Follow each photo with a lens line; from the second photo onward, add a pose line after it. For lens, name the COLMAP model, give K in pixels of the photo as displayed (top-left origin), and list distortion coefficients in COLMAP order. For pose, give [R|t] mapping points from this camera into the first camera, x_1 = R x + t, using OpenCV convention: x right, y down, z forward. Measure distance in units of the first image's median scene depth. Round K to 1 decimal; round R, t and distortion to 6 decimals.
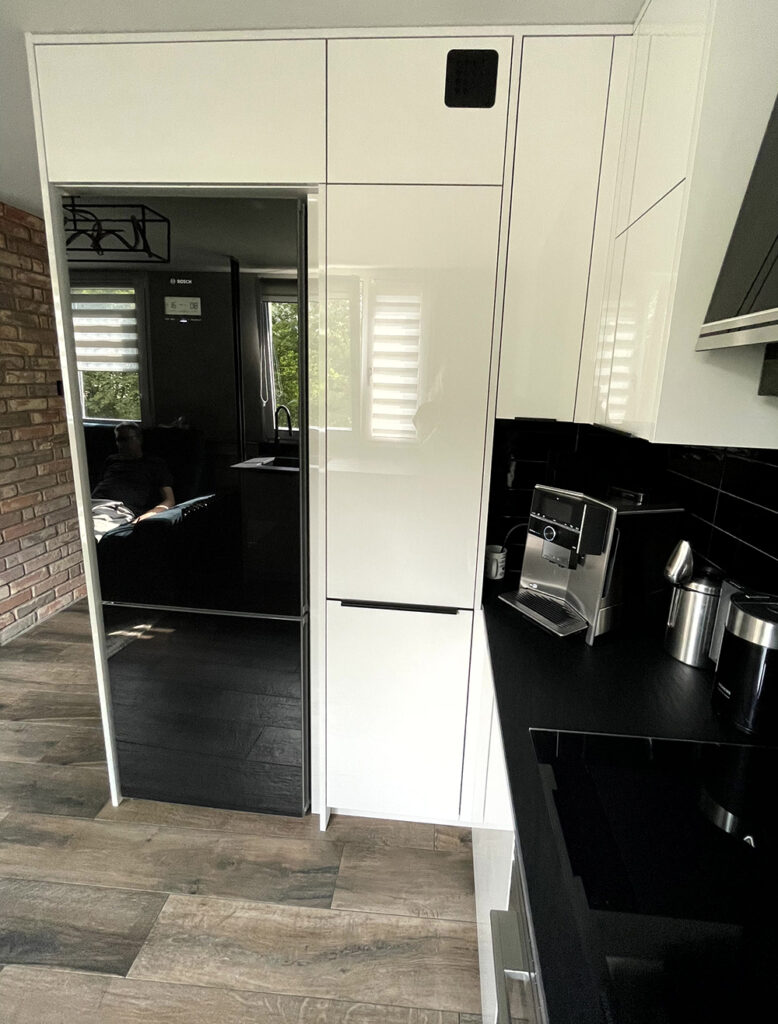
lens RADIAL K [[455.1, 0, 419.9], [0, 455.1, 468.9], [0, 0, 1]] dist [-0.001729, 0.000244]
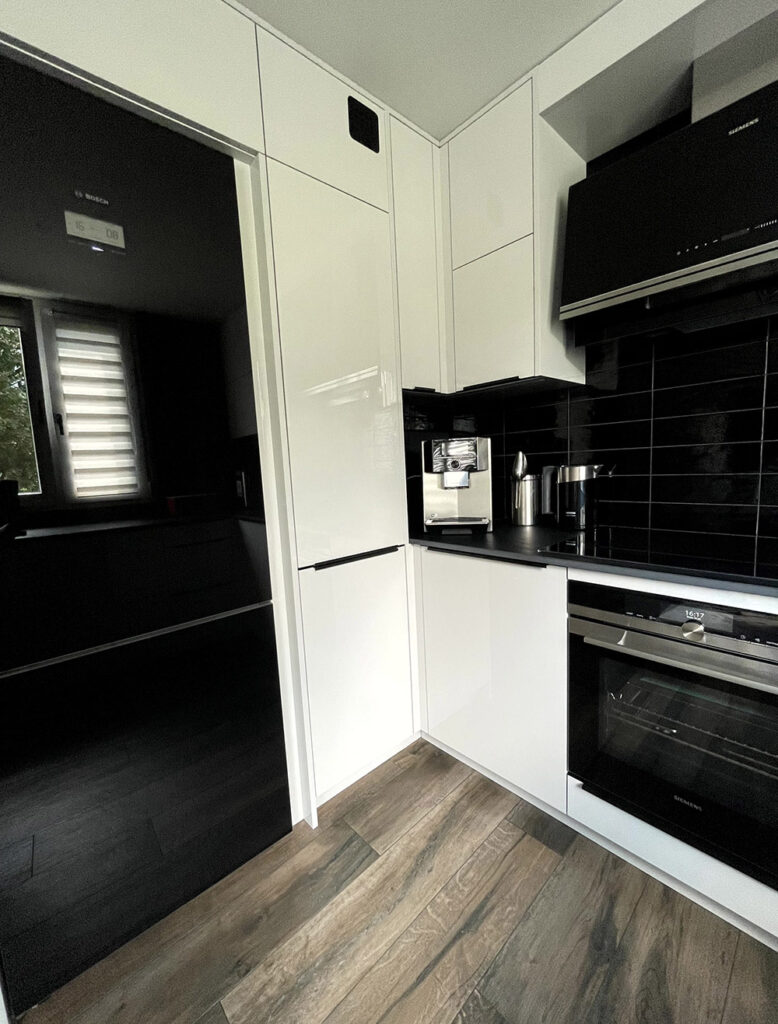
lens RADIAL K [[420.6, 0, 390.8], [0, 420.6, 514.4], [0, 0, 1]] dist [-0.001459, -0.000497]
pose [[0.684947, -0.161629, 0.710439, -0.766486], [0.218243, 0.975826, 0.011594, 0.220454], [-0.695138, 0.147107, 0.703663, 0.213328]]
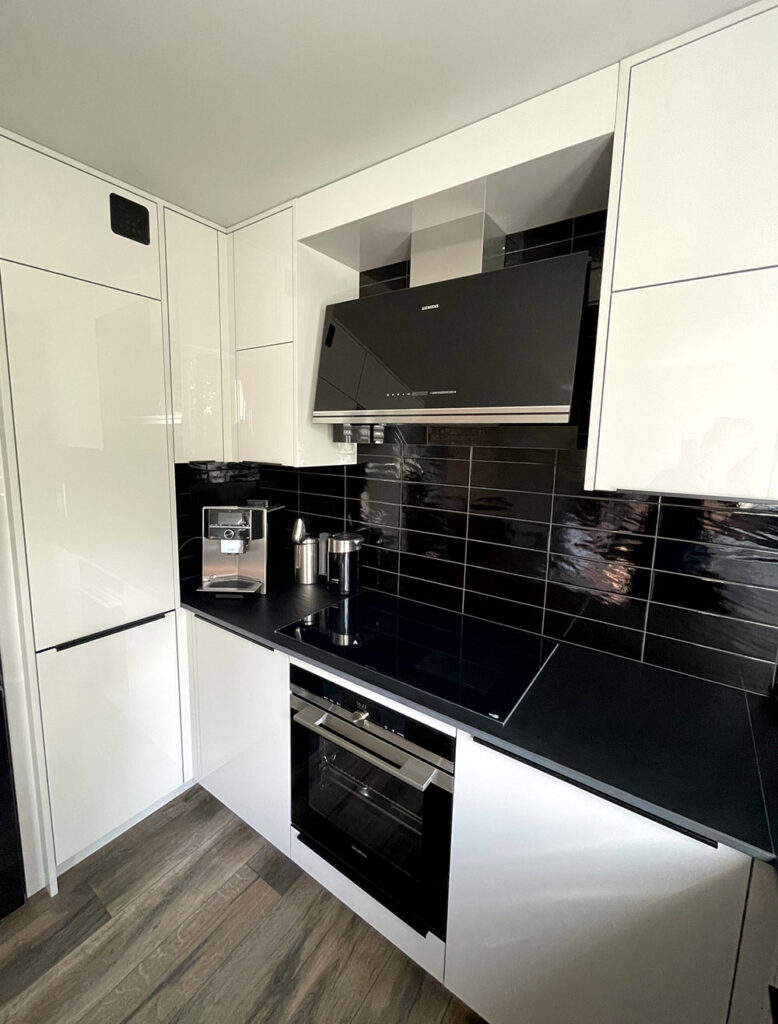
lens RADIAL K [[434.0, 0, 379.8], [0, 434.0, 499.3], [0, 0, 1]] dist [-0.002781, 0.000223]
pose [[0.532091, -0.145743, 0.834049, -0.605355], [0.165924, 0.983922, 0.066079, 0.012782], [-0.830270, 0.103228, 0.547719, -0.223150]]
